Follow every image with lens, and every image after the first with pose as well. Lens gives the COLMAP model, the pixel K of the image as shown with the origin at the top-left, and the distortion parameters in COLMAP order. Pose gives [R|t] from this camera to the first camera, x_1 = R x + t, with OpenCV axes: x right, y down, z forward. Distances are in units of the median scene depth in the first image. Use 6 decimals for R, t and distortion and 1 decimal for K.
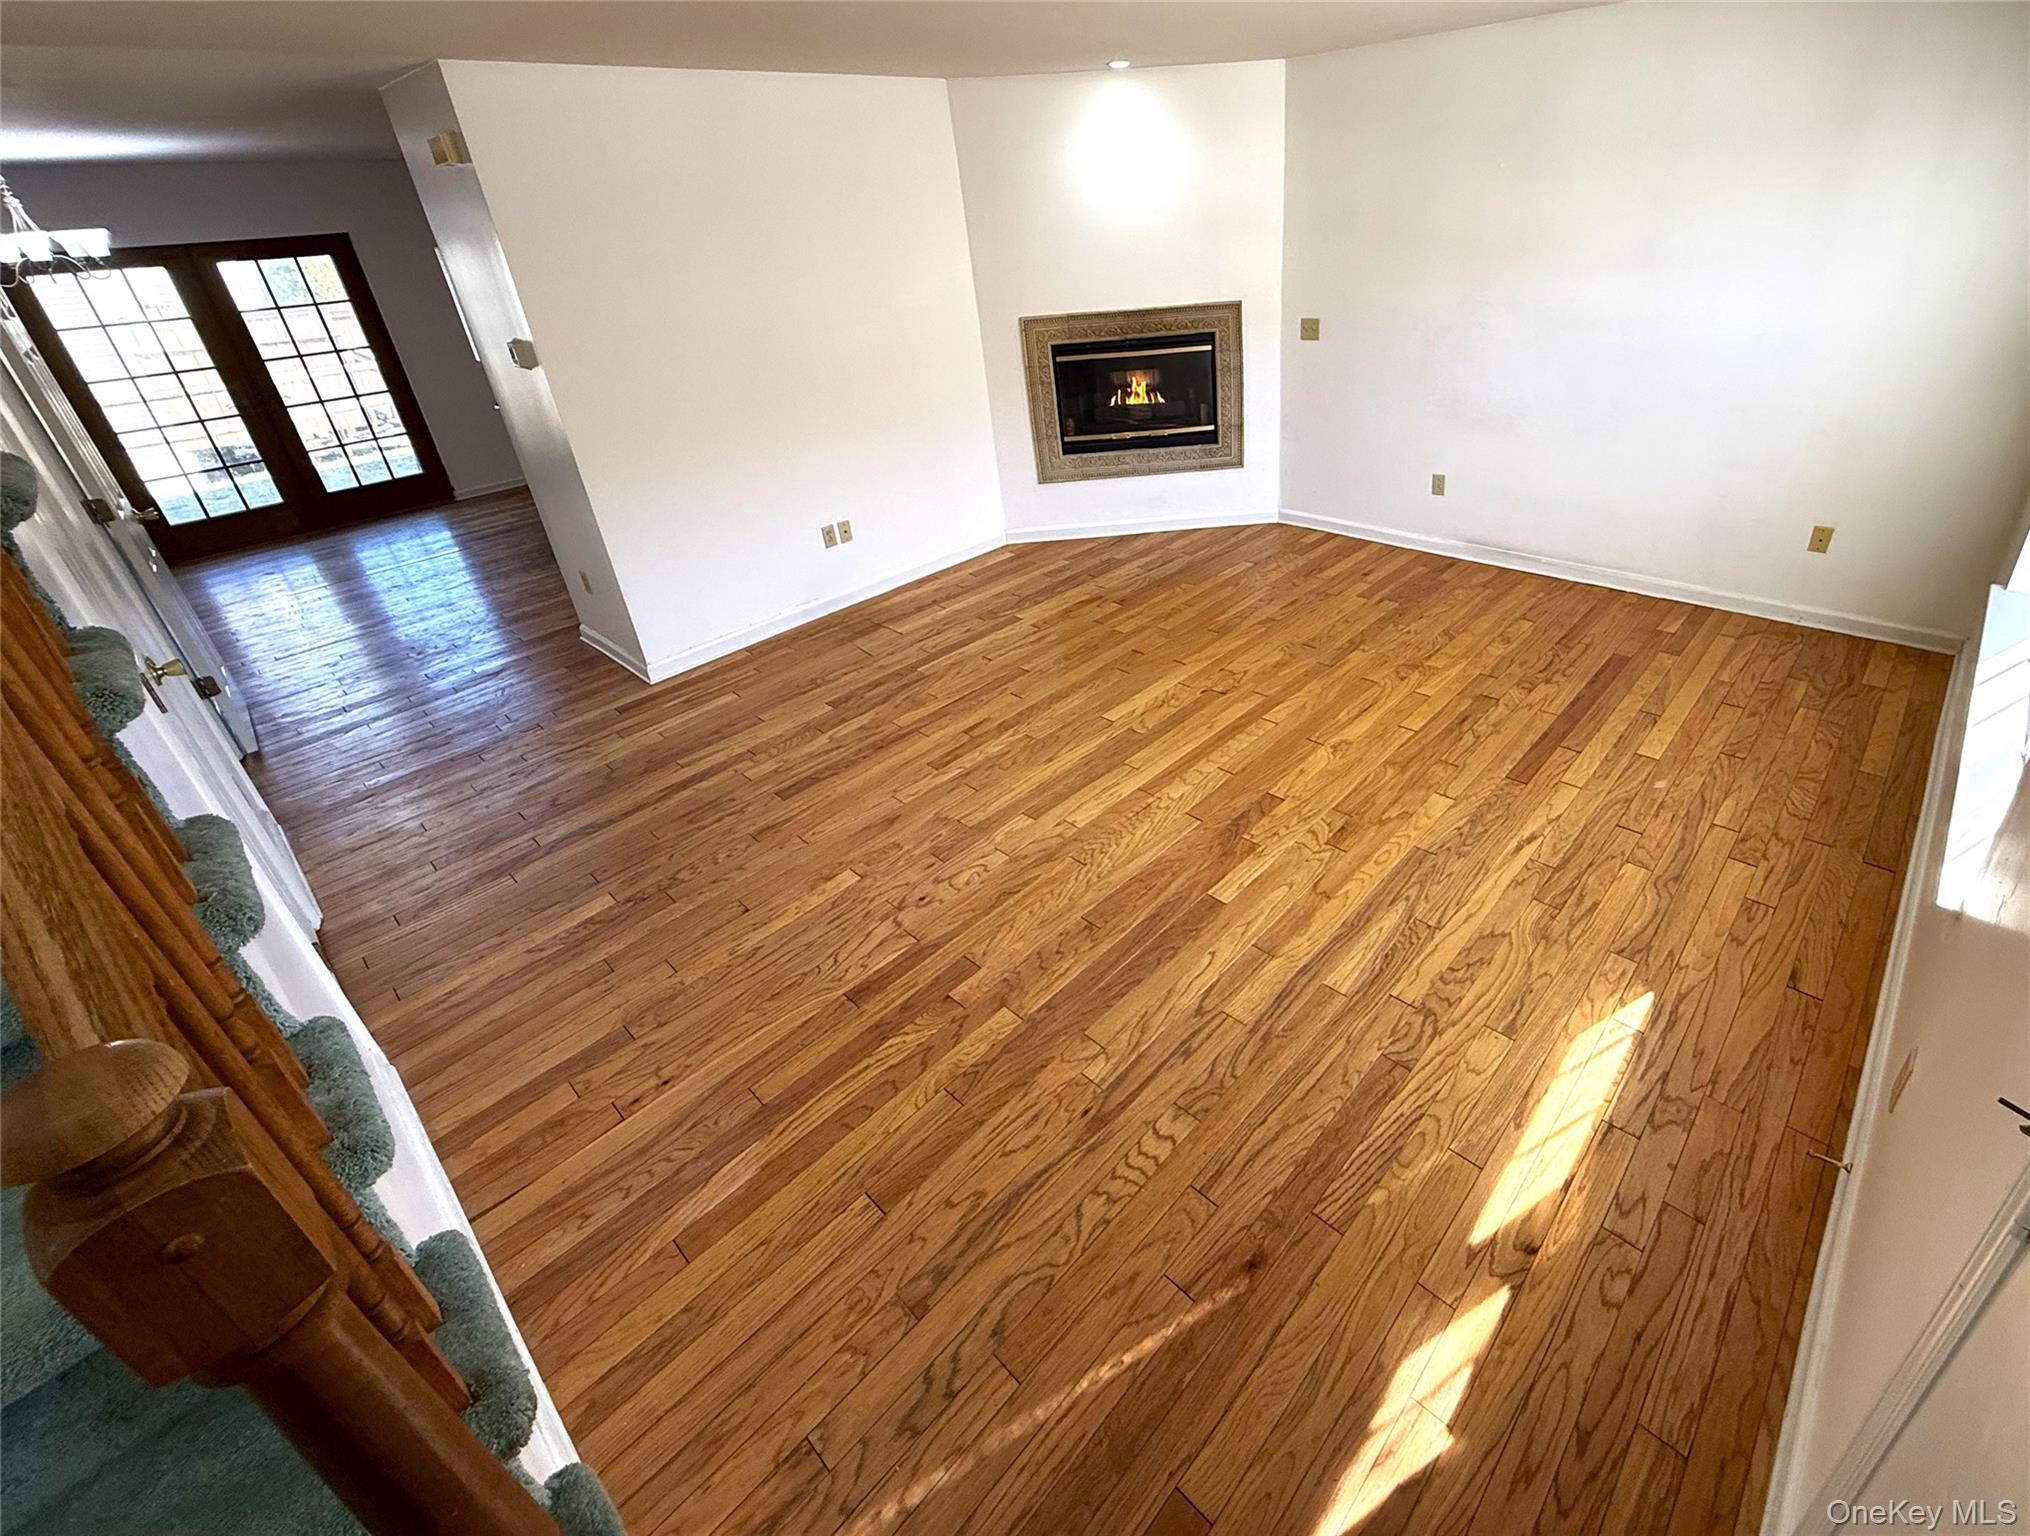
lens RADIAL K [[909.3, 0, 1142.2], [0, 909.3, 674.1], [0, 0, 1]] dist [-0.003732, 0.000540]
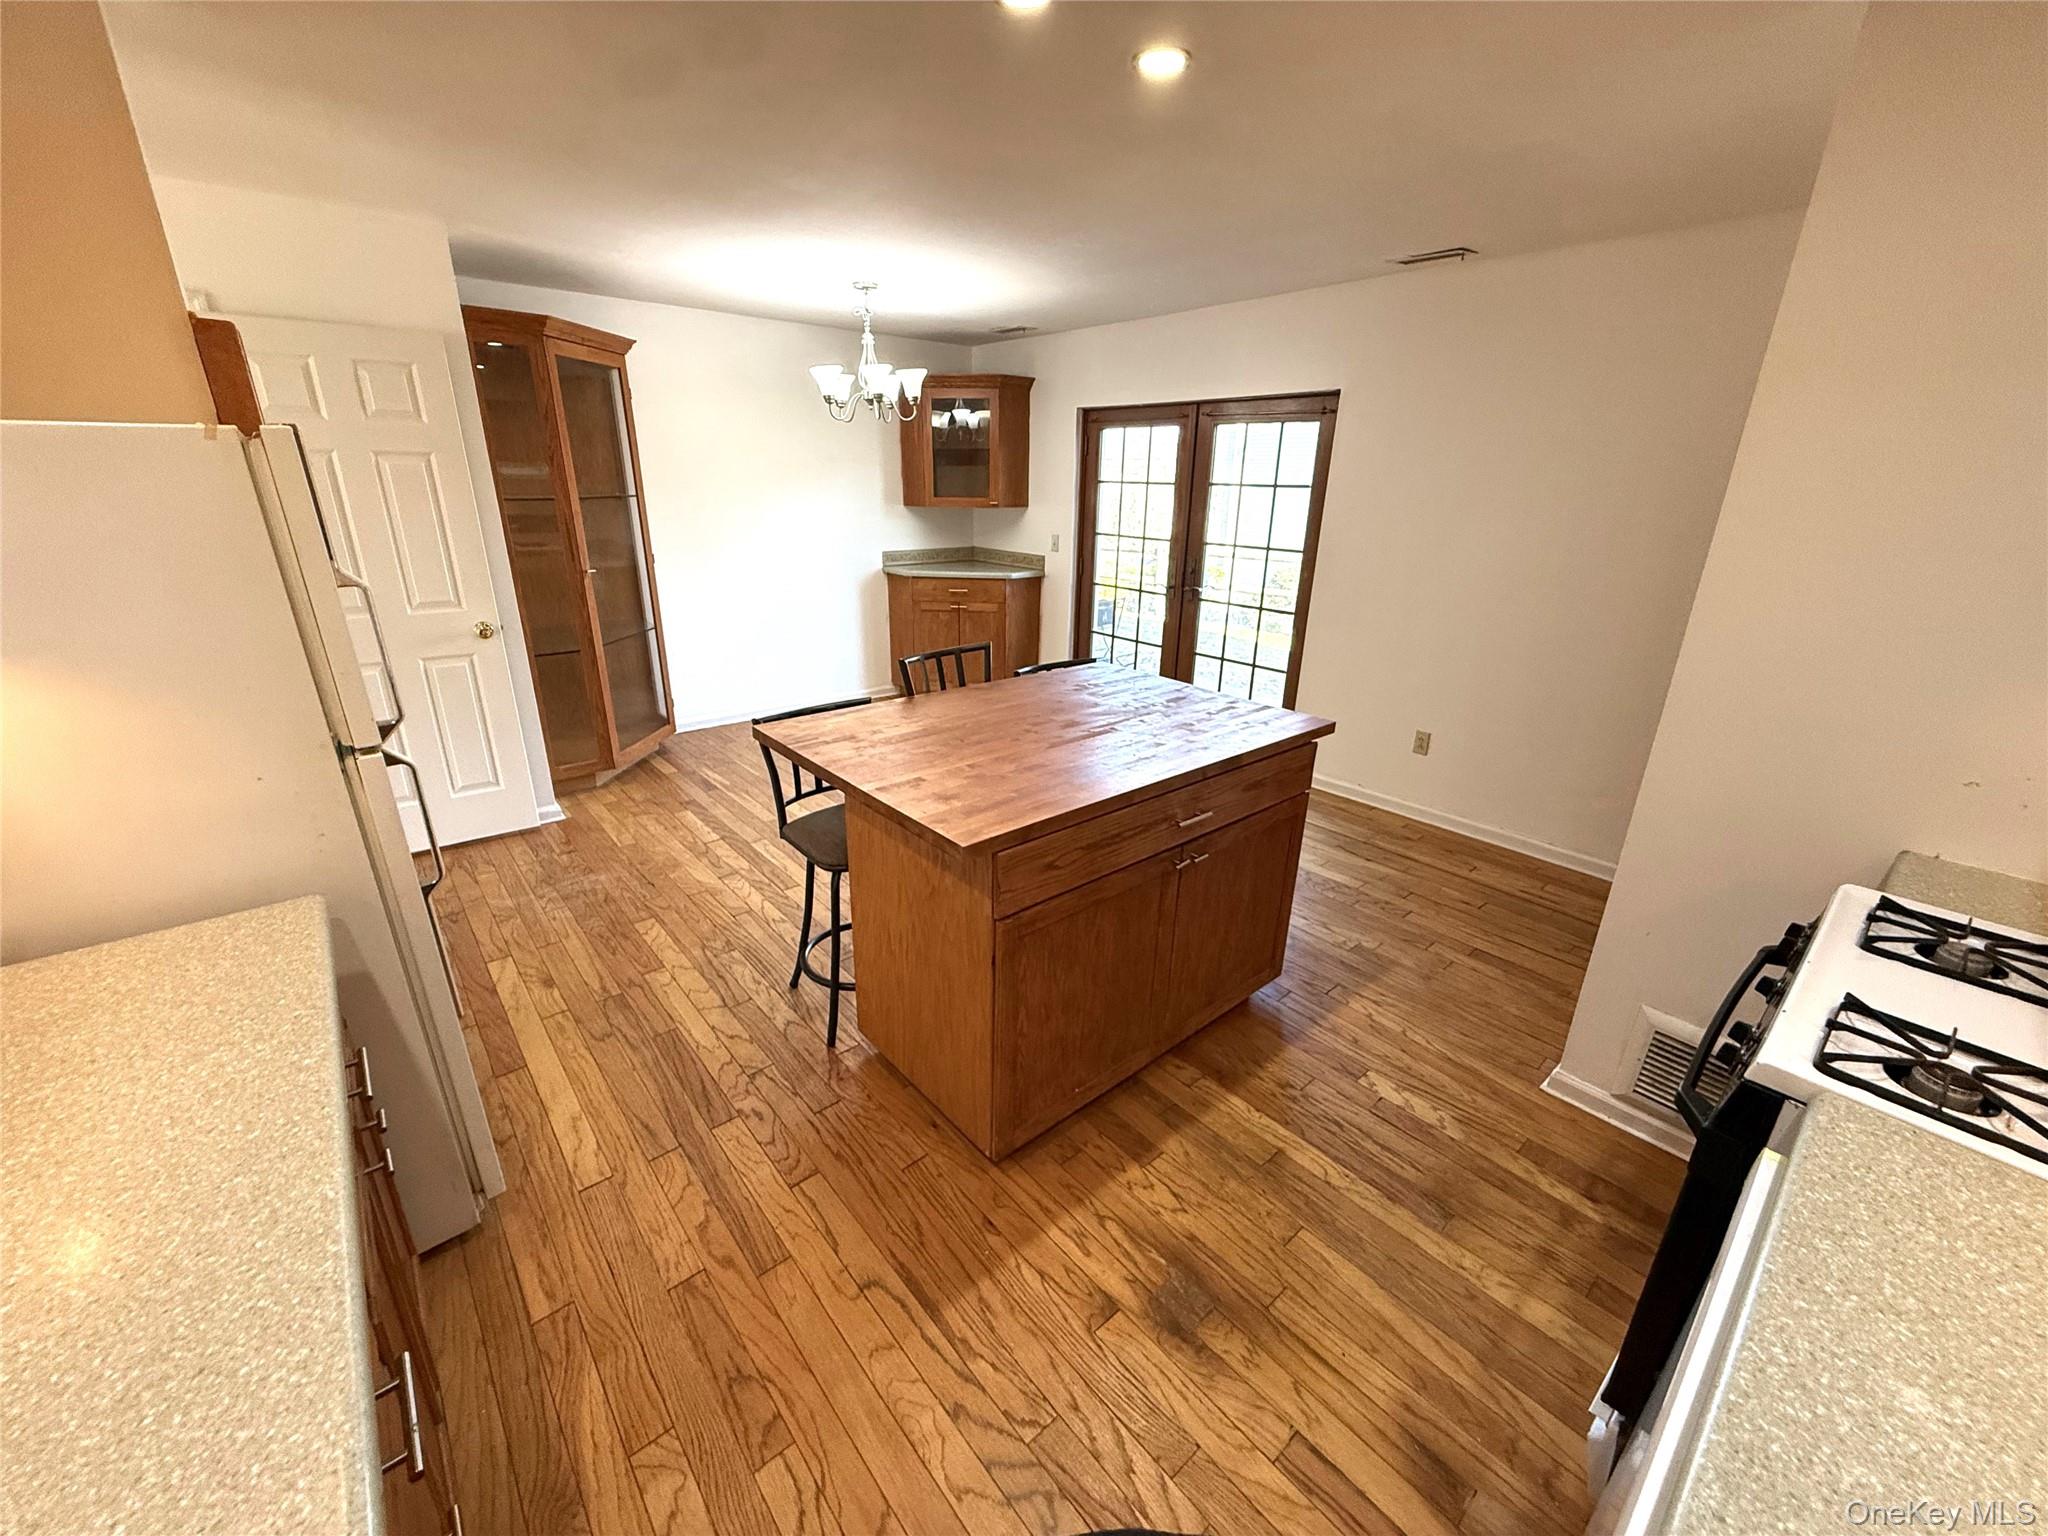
lens RADIAL K [[814.9, 0, 1018.6], [0, 814.9, 760.4], [0, 0, 1]] dist [-0.001114, 0.000916]
pose [[-0.143995, 0.386839, -0.910835, -0.287087], [-0.464168, 0.786489, 0.407409, -0.629687], [0.873964, 0.481446, 0.066307, 1.369710]]
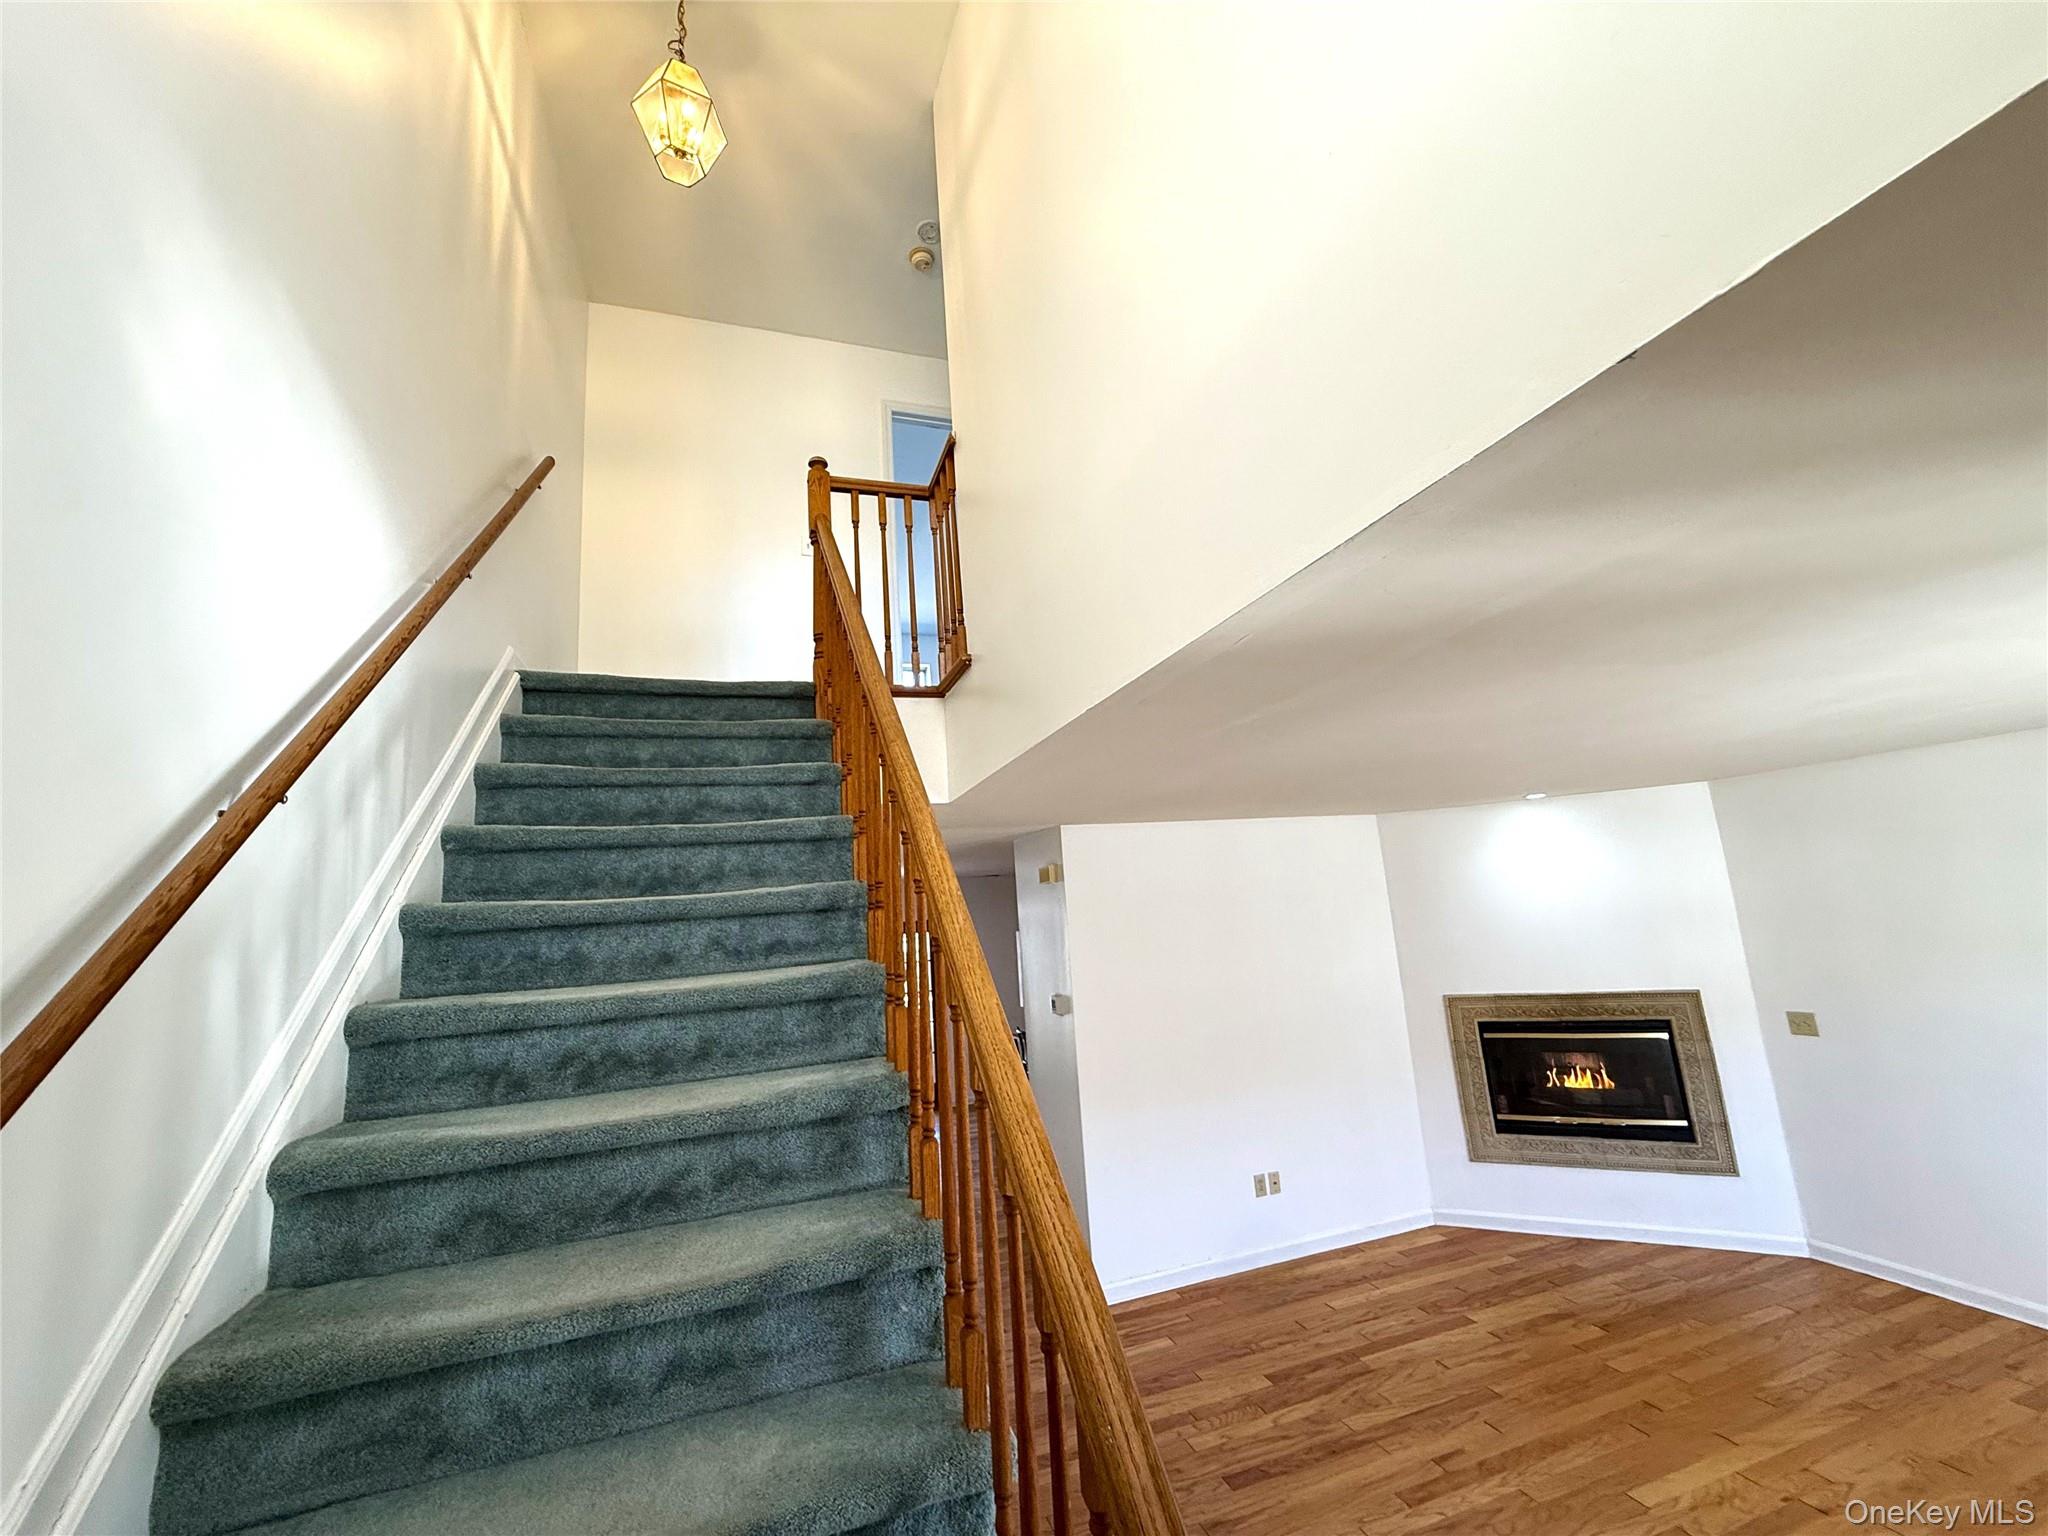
lens RADIAL K [[814.9, 0, 1022.2], [0, 814.9, 763.3], [0, 0, 1]] dist [-0.001114, 0.000916]
pose [[0.867788, -0.089079, -0.488886, -0.084154], [-0.219719, 0.813635, -0.538259, 0.023229], [0.445722, 0.574512, 0.686490, -0.069929]]
